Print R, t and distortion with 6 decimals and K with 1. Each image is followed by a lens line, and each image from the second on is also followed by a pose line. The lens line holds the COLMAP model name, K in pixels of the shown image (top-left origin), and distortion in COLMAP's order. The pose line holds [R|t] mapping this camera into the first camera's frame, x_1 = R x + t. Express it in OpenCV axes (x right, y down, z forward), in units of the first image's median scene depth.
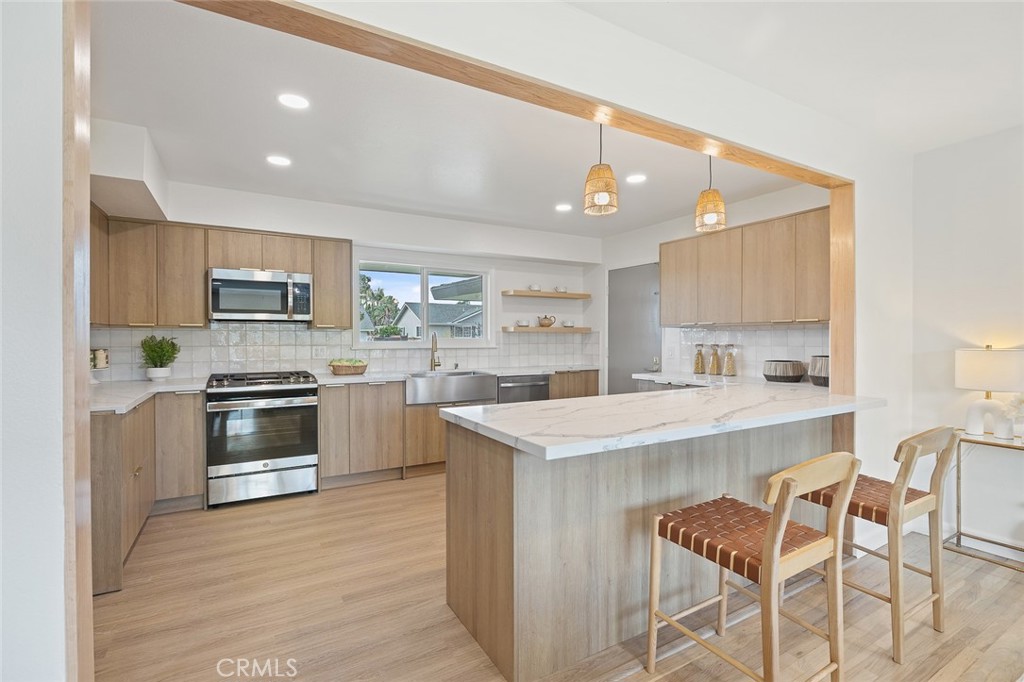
lens RADIAL K [[473.7, 0, 515.1], [0, 473.7, 344.4], [0, 0, 1]] dist [-0.011330, 0.000696]
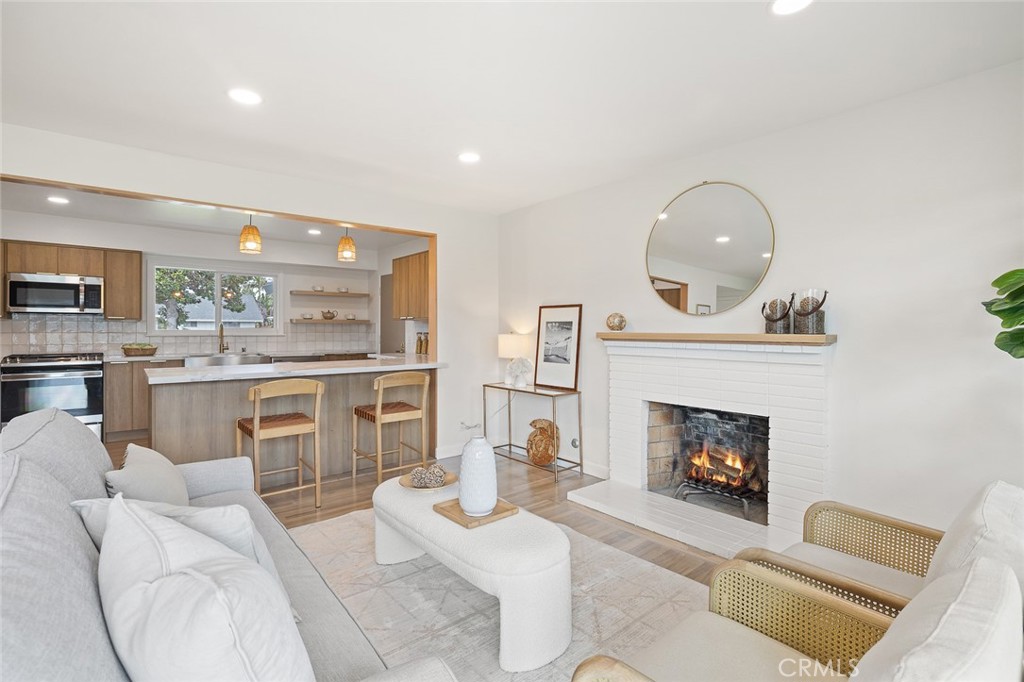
lens RADIAL K [[473.7, 0, 516.5], [0, 473.7, 331.1], [0, 0, 1]] dist [-0.011330, 0.000696]
pose [[0.984717, 0.003561, 0.174124, 0.456833], [-0.001589, 0.999933, -0.011466, 0.011777], [-0.174153, 0.011014, 0.984657, -0.463234]]
